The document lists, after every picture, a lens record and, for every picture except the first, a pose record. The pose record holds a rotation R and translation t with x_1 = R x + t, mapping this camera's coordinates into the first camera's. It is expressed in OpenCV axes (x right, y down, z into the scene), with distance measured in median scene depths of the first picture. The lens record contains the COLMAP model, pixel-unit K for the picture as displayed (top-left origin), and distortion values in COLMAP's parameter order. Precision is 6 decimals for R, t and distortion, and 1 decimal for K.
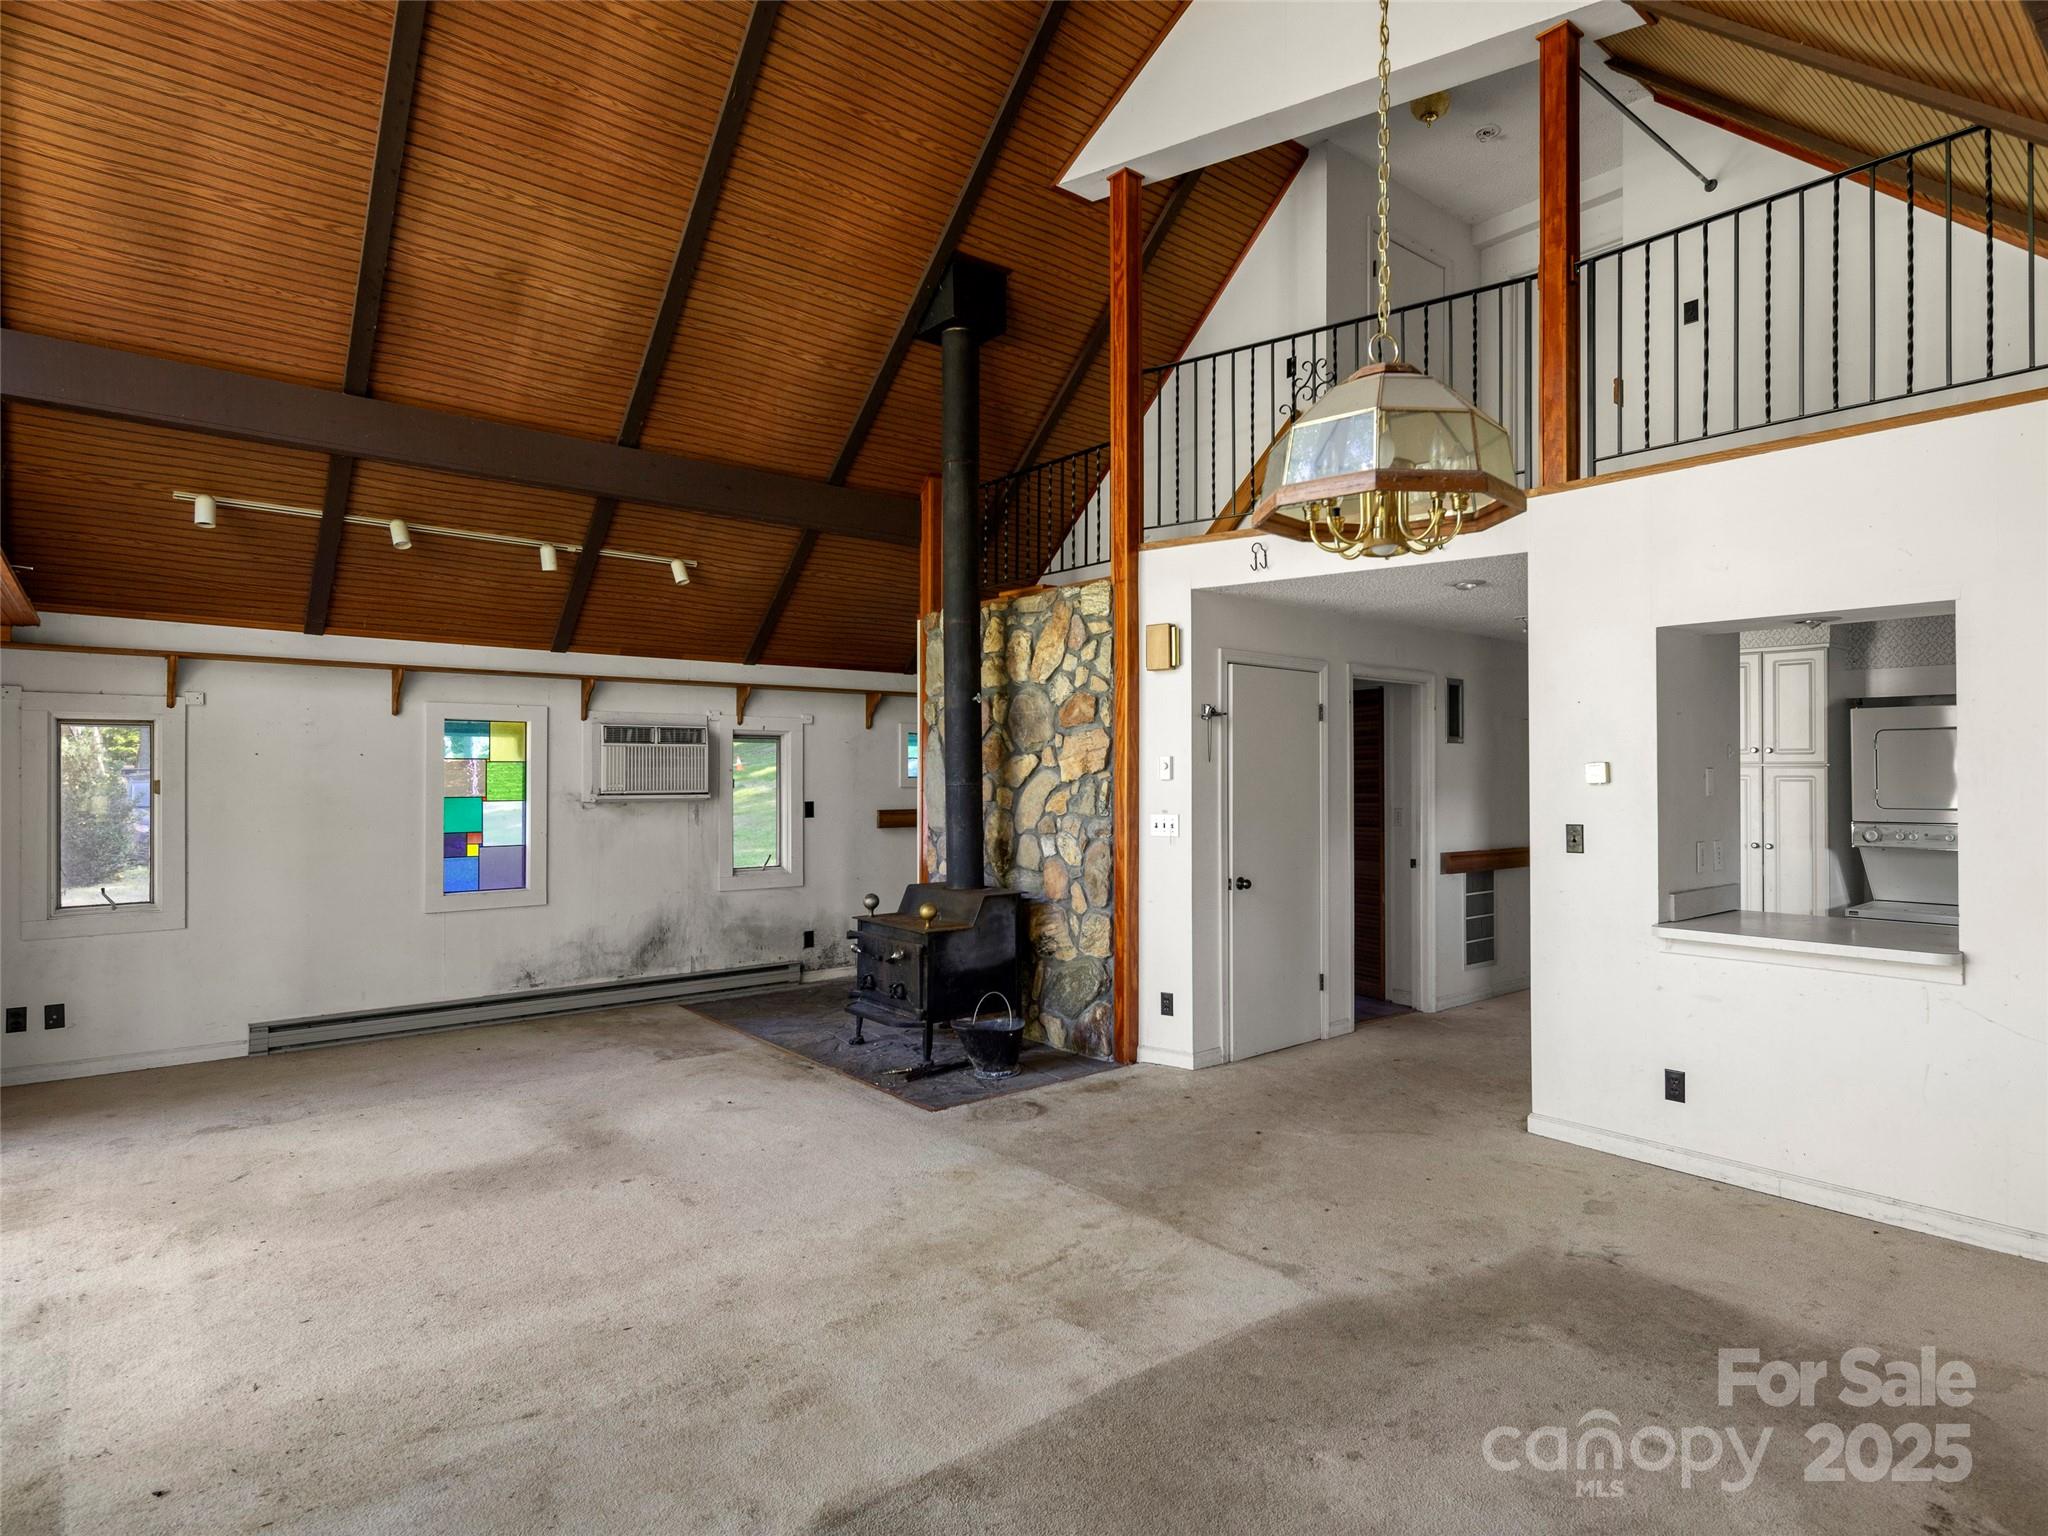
lens RADIAL K [[1127.5, 0, 1082.1], [0, 1127.5, 770.1], [0, 0, 1]] dist [0.002958, -0.000421]
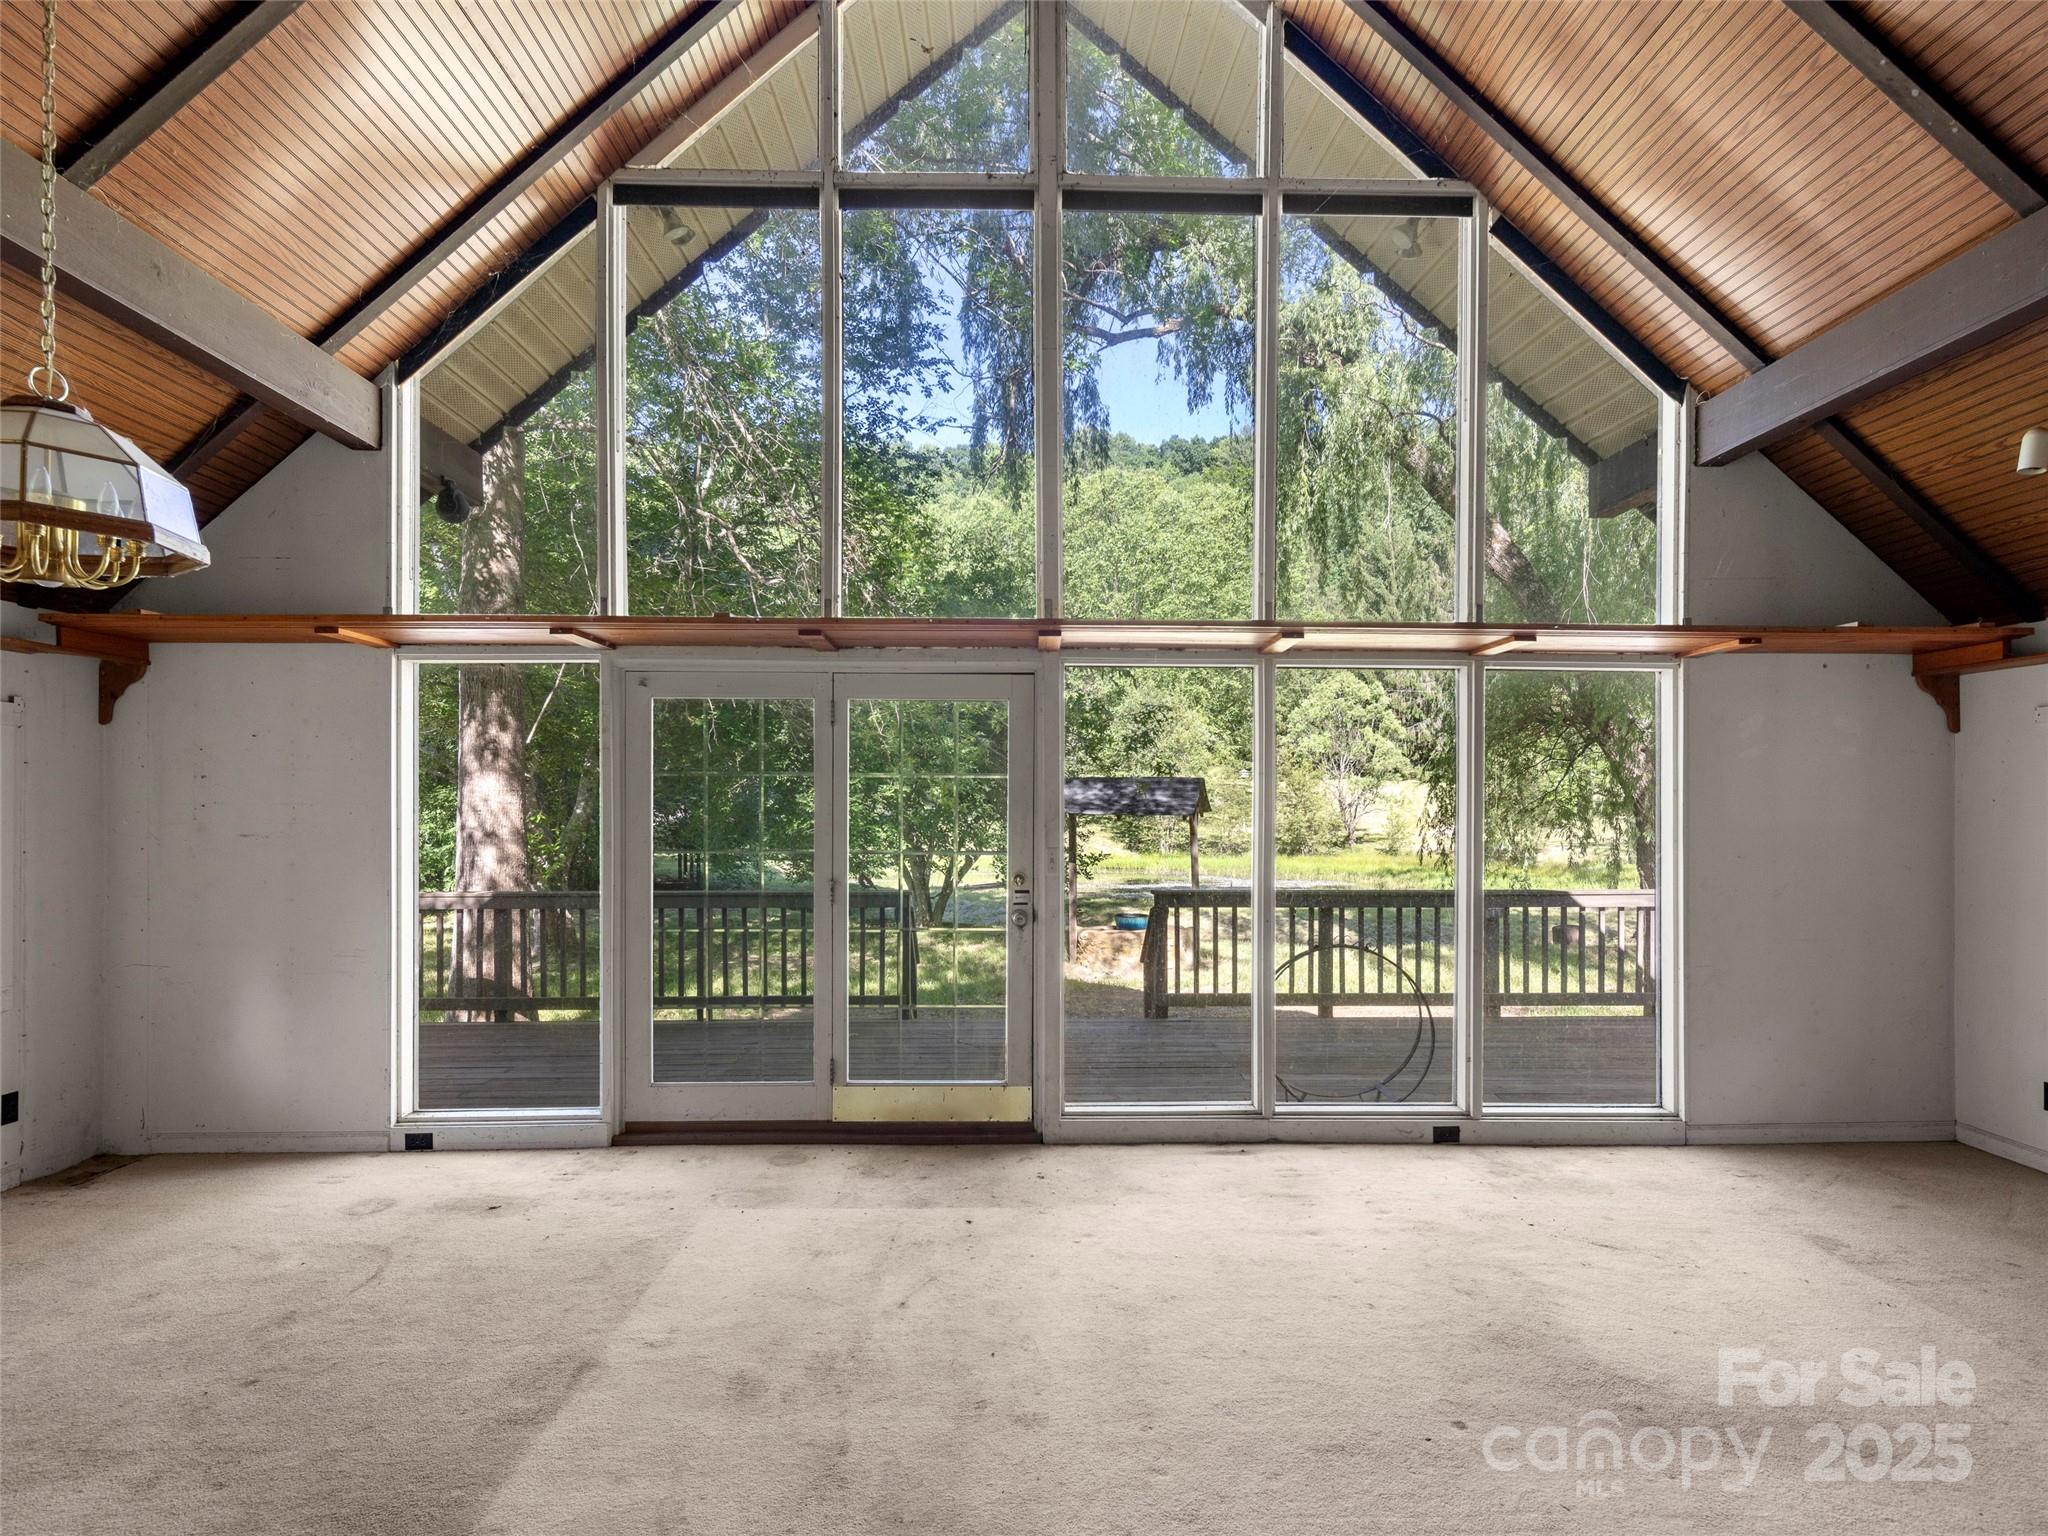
lens RADIAL K [[1141.9, 0, 1038.5], [0, 1141.9, 814.9], [0, 0, 1]] dist [0.004399, -0.003049]
pose [[-0.631555, 0.001042, -0.775331, 0.204903], [-0.000450, 0.999998, 0.001711, 0.007081], [0.775331, 0.001430, -0.631553, 0.951641]]
